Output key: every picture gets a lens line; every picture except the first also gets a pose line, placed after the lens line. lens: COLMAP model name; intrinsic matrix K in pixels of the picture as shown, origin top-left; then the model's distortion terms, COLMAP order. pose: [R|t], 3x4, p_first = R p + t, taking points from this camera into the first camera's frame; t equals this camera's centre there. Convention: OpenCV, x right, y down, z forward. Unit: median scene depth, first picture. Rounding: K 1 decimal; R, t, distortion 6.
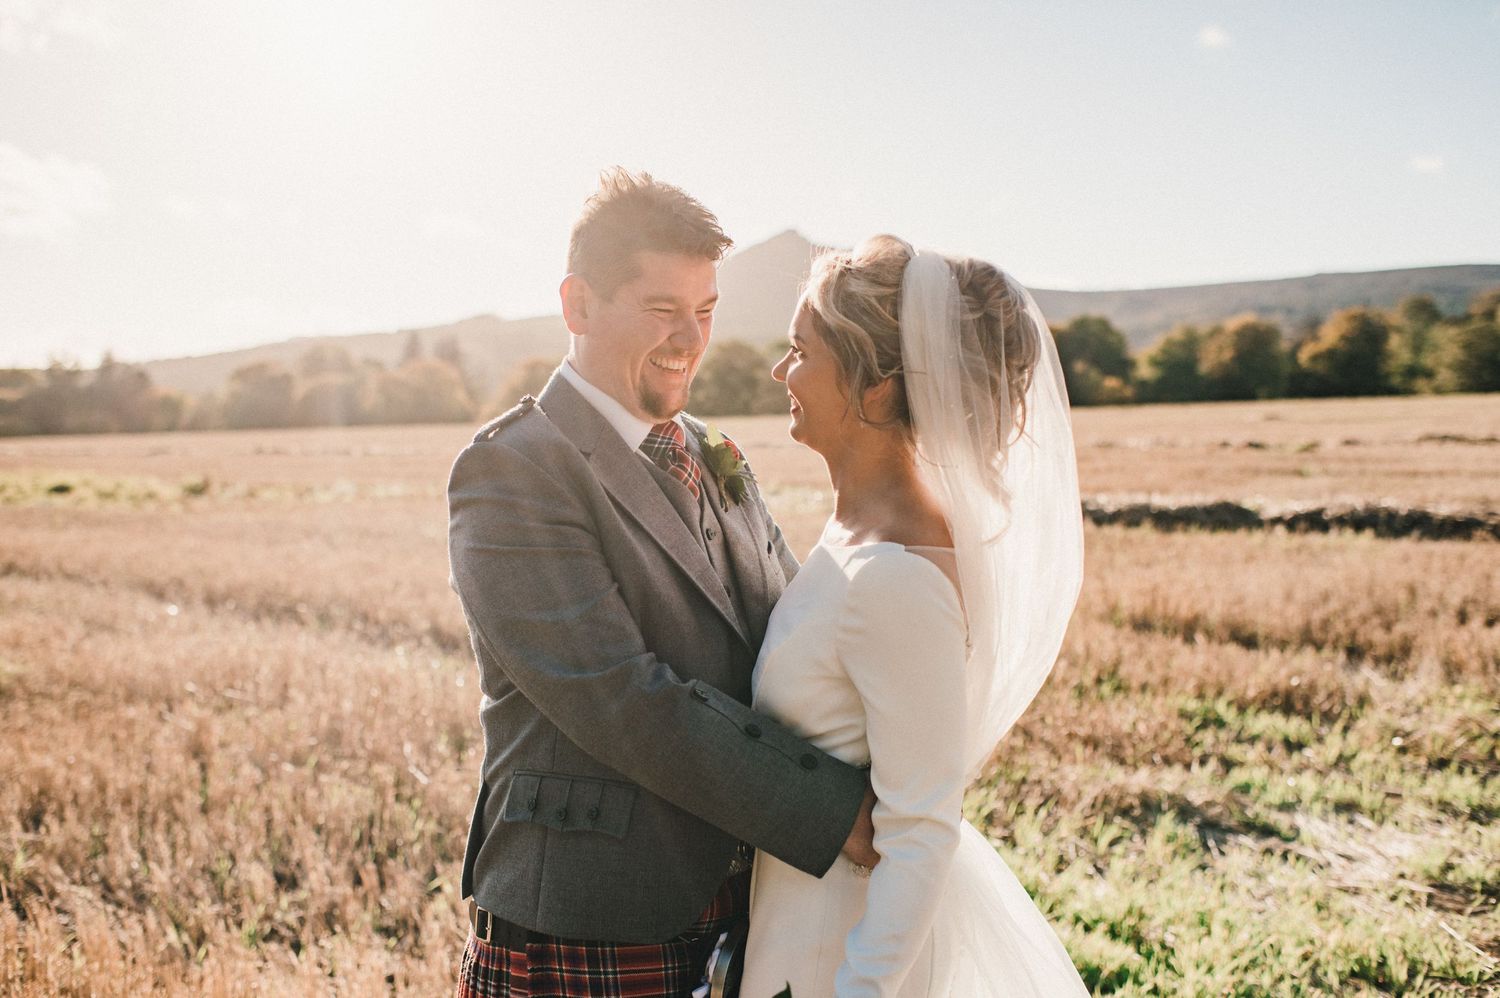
lens RADIAL K [[1505.4, 0, 747.7], [0, 1505.4, 502.7], [0, 0, 1]] dist [-0.000728, 0.018417]
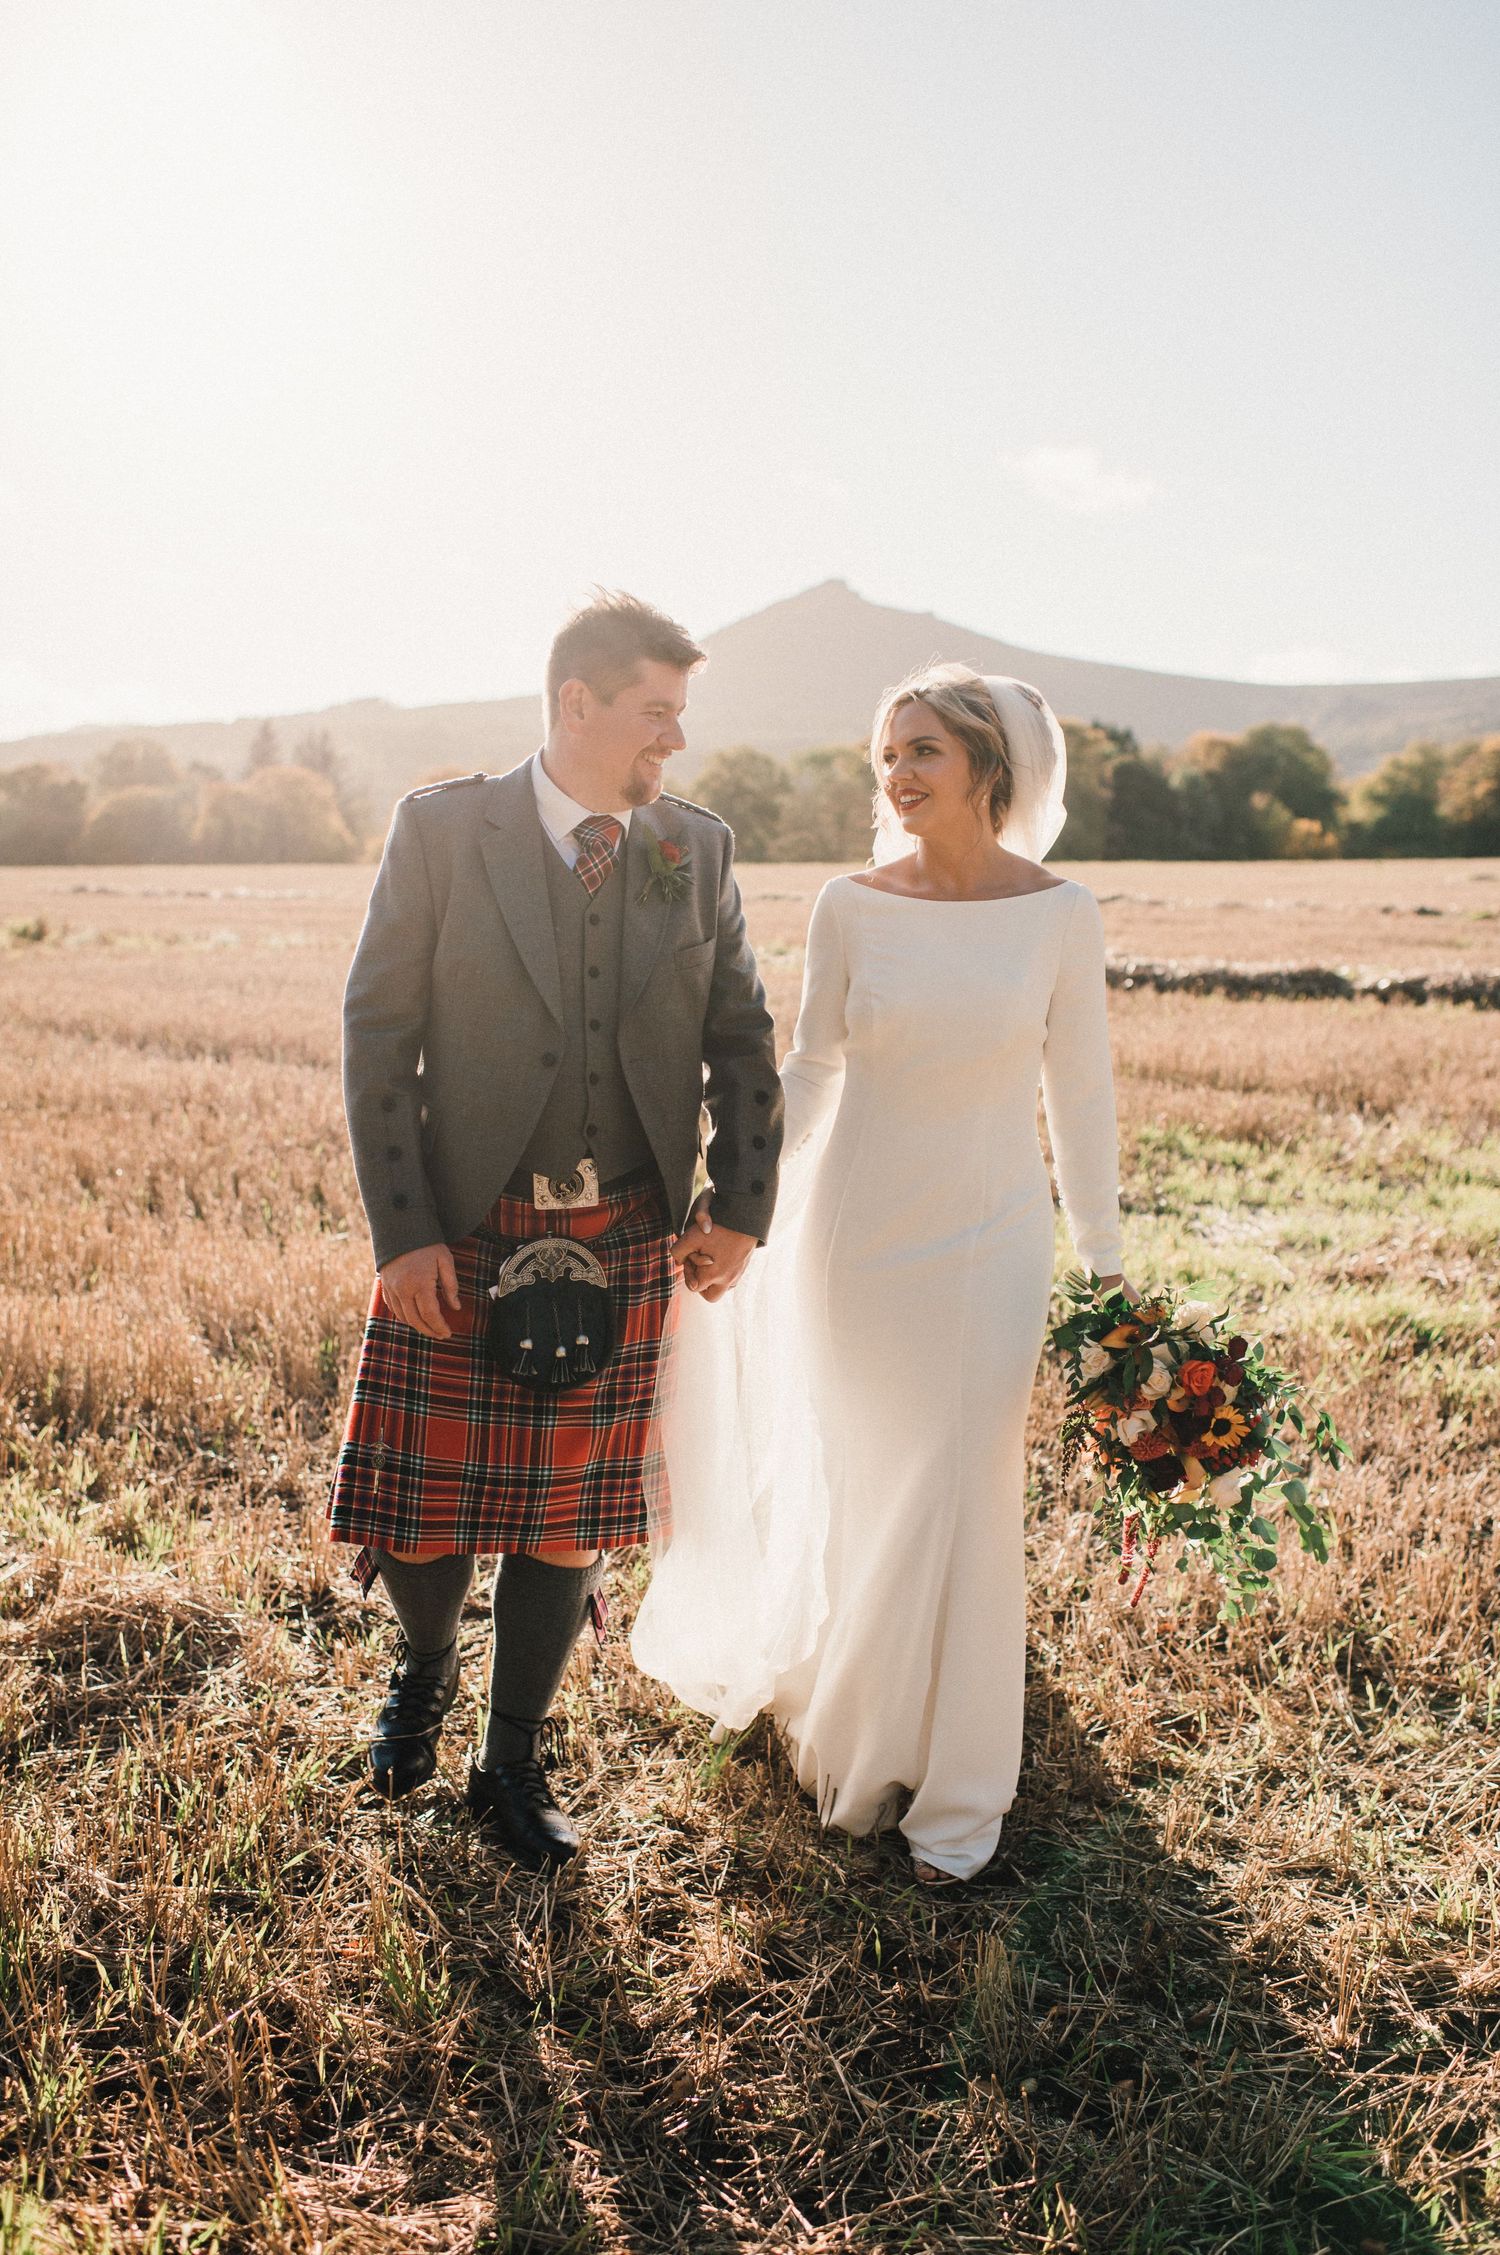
lens RADIAL K [[2263.1, 0, 753.3], [0, 2263.1, 1128.0], [0, 0, 1]] dist [-0.000728, 0.018417]
pose [[0.999687, 0.024950, -0.001576, 0.010166], [-0.024814, 0.997966, 0.058726, 0.021389], [0.003038, -0.058669, 0.998273, -0.251454]]
